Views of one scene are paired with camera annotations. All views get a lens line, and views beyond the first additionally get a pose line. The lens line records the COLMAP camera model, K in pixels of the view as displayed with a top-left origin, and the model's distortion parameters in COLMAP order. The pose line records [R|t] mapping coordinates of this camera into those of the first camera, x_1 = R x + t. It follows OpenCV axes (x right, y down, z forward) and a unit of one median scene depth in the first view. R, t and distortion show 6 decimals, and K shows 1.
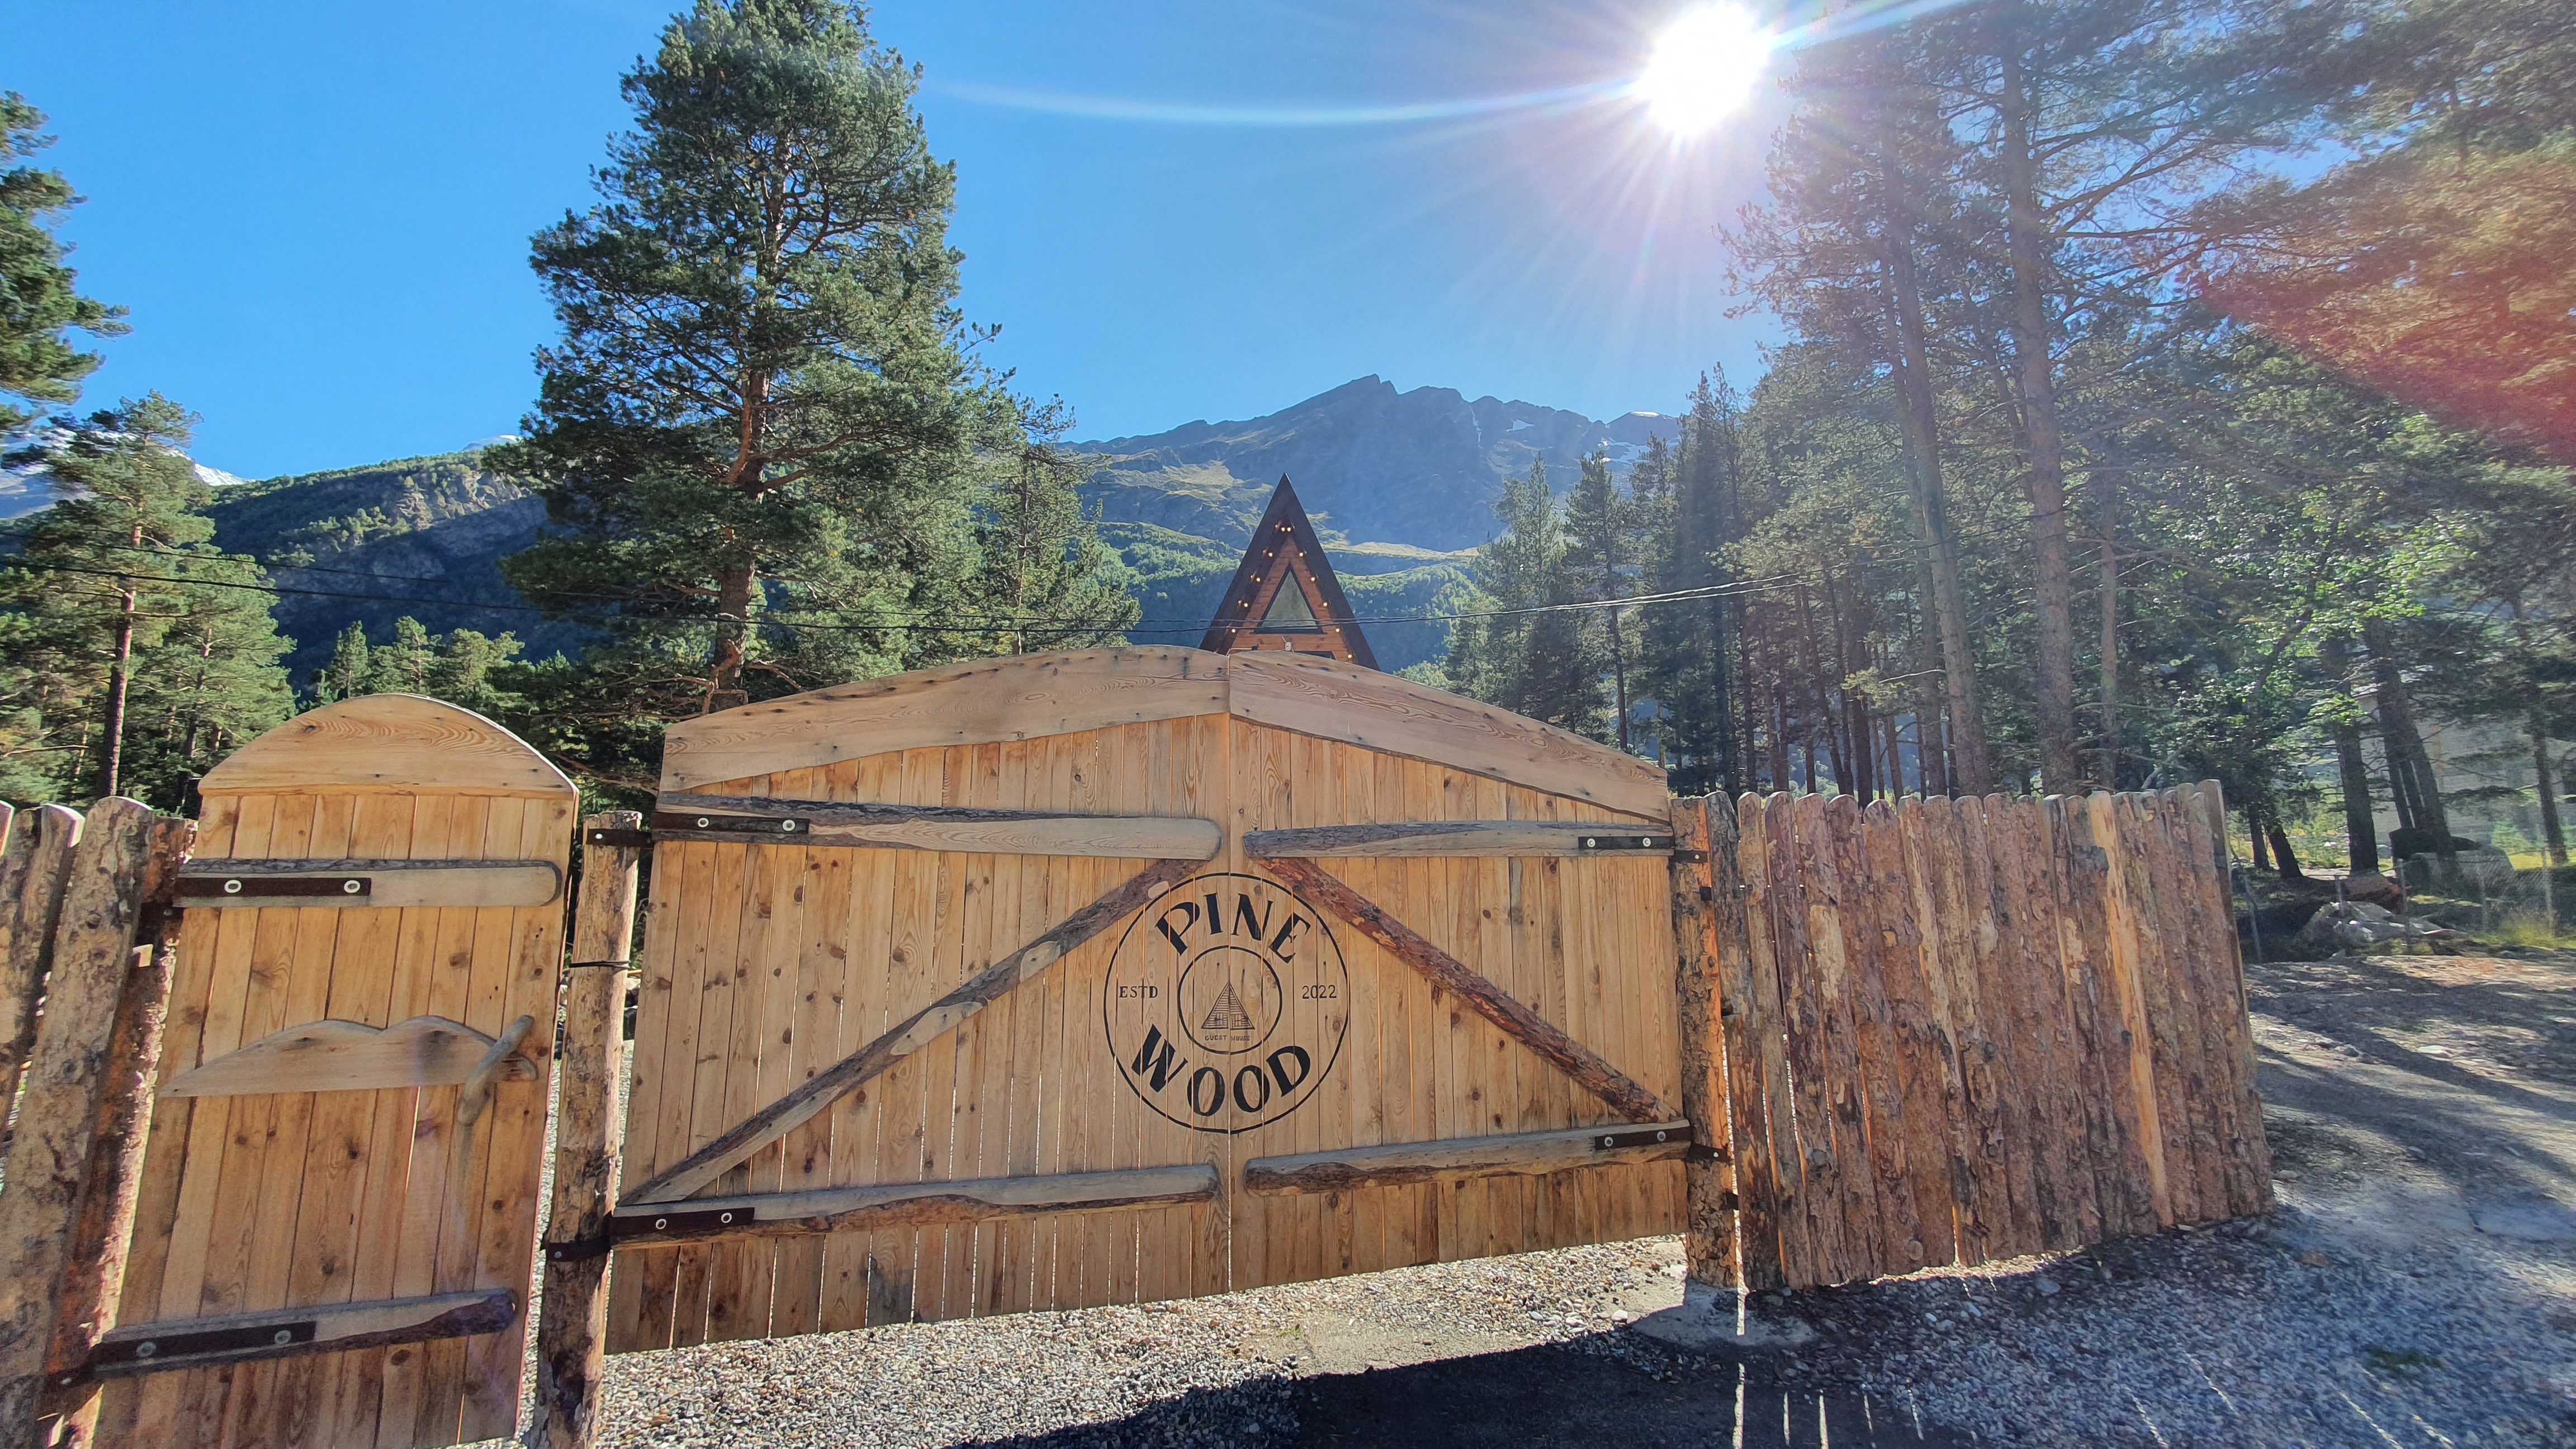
lens RADIAL K [[1012.5, 0, 1288.0], [0, 1012.5, 724.5], [0, 0, 1]] dist [0.011881, -0.000738]
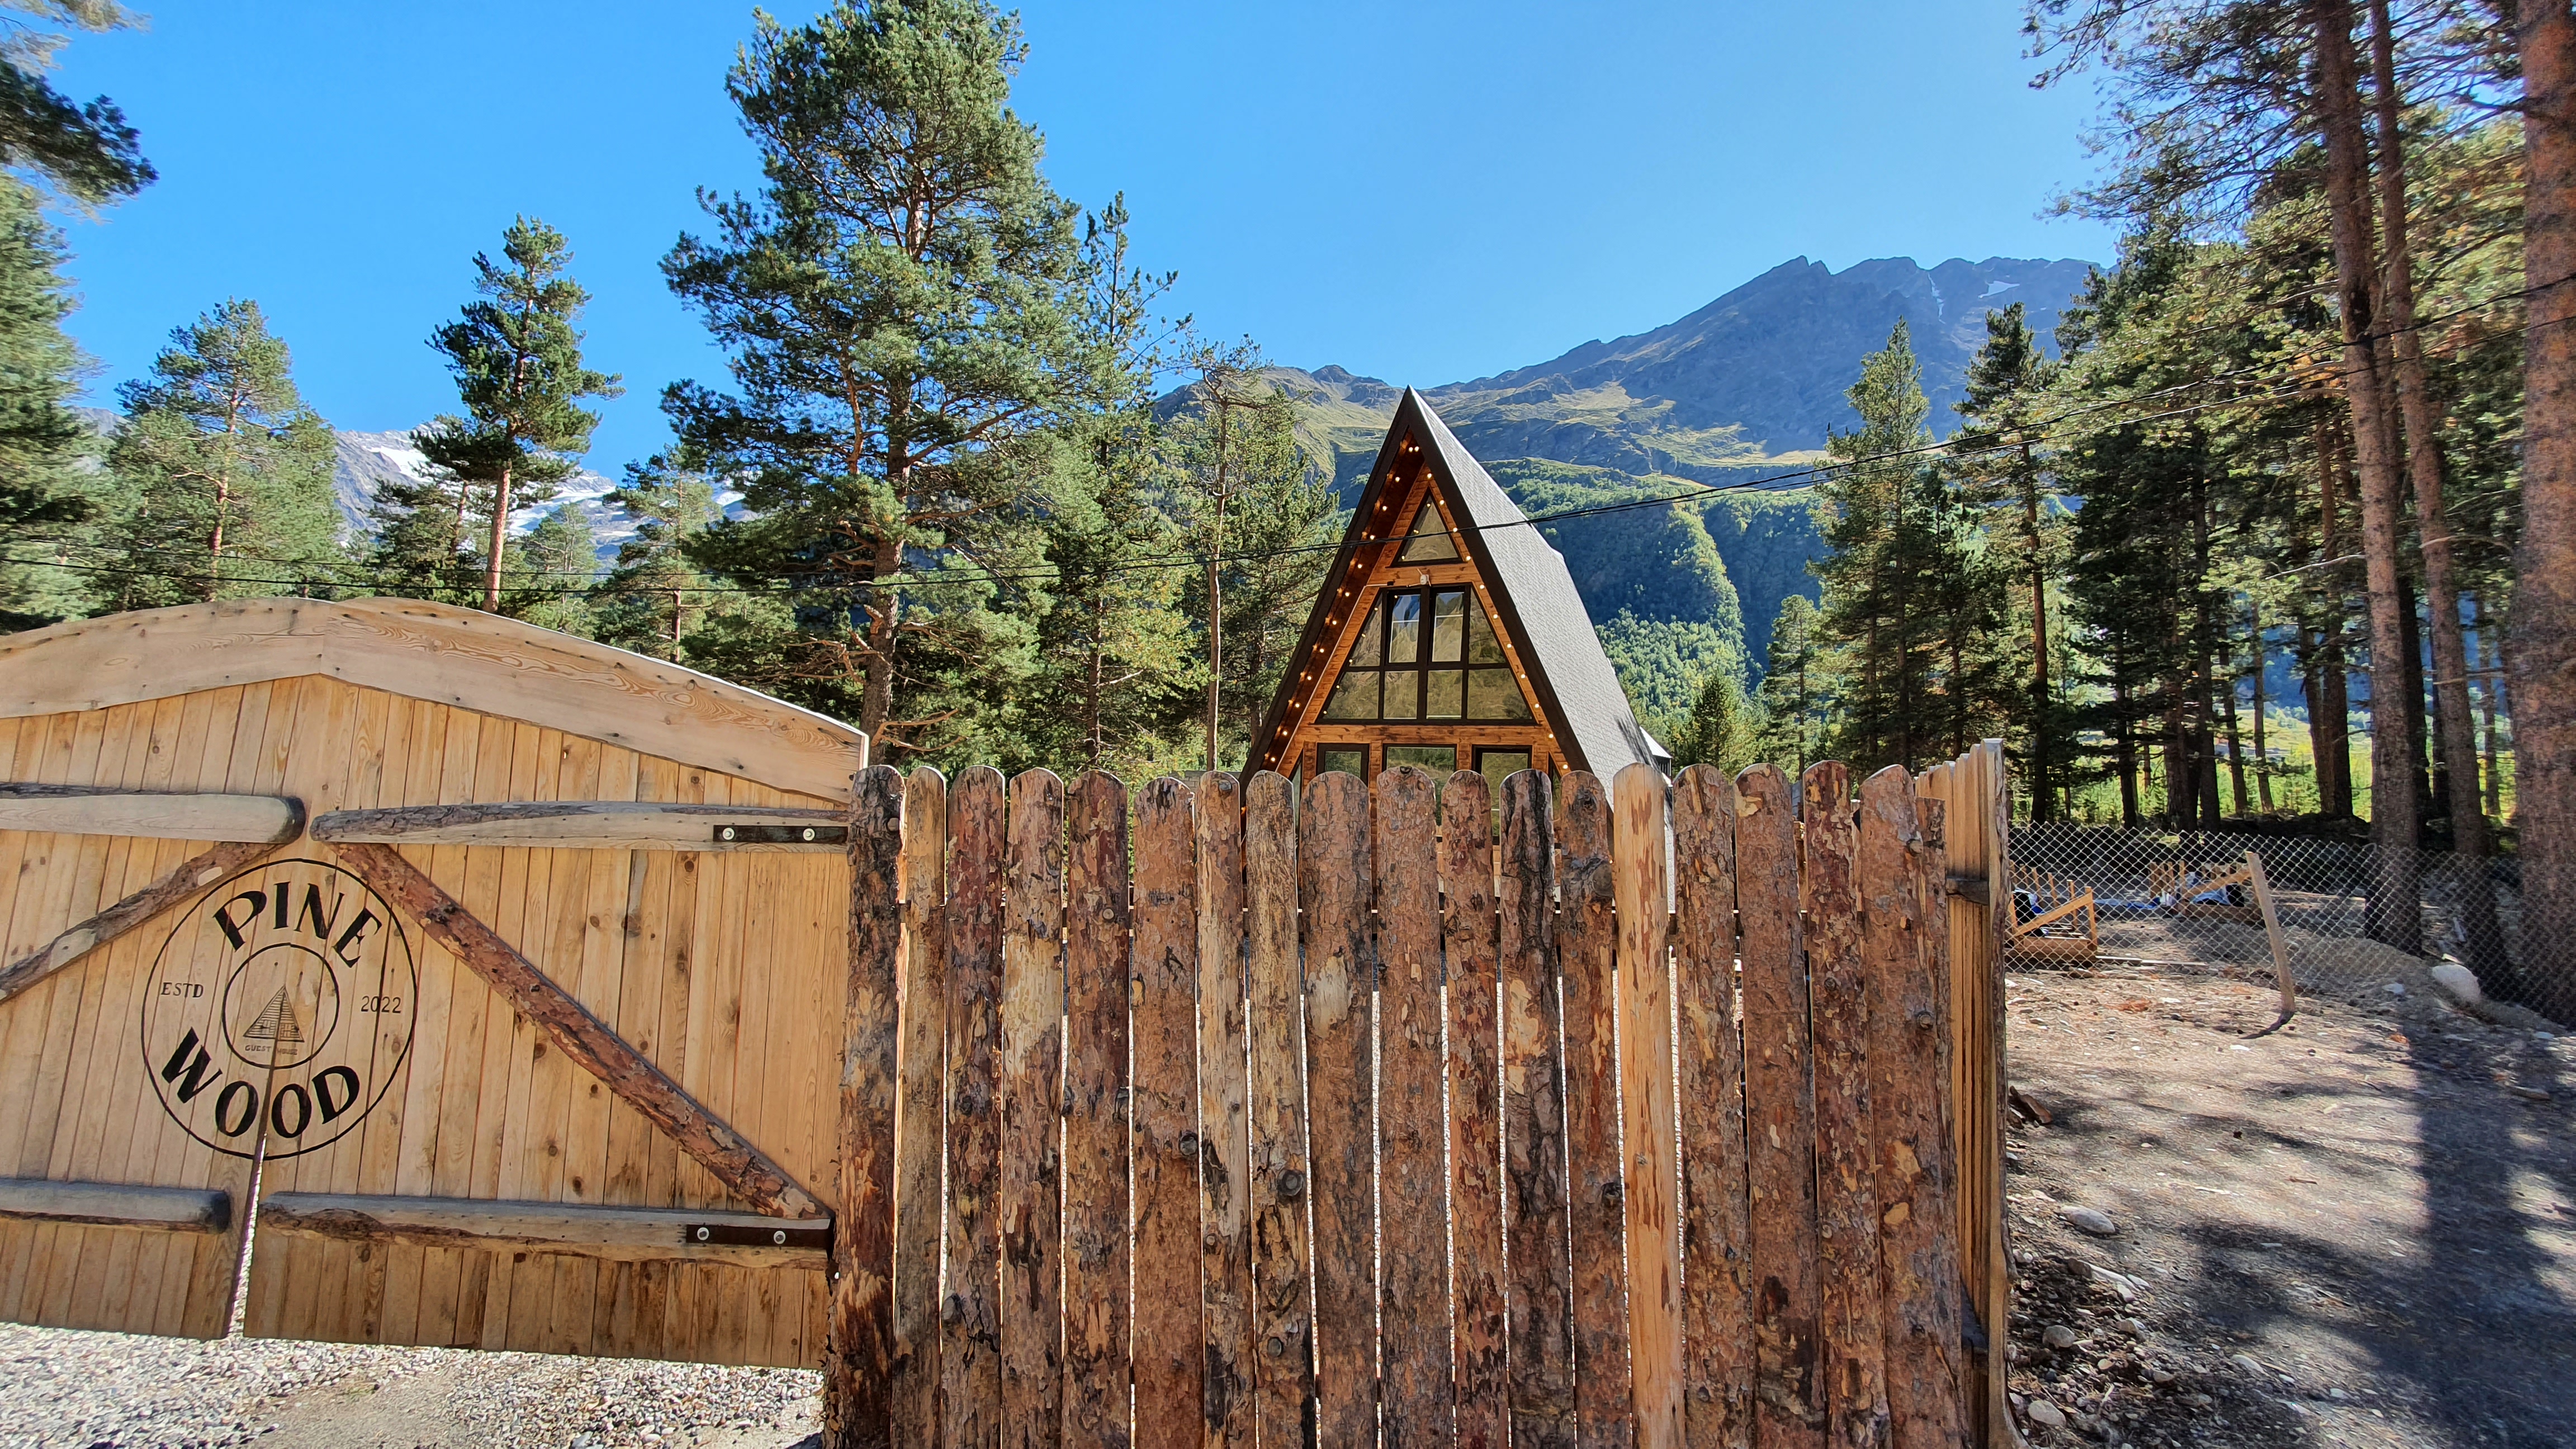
lens RADIAL K [[1012.5, 0, 1288.0], [0, 1012.5, 724.5], [0, 0, 1]] dist [0.011881, -0.000738]
pose [[0.929153, -0.008091, -0.369606, 1.005887], [0.029079, 0.998262, 0.051249, 0.011894], [0.368549, -0.058366, 0.927774, 0.492467]]
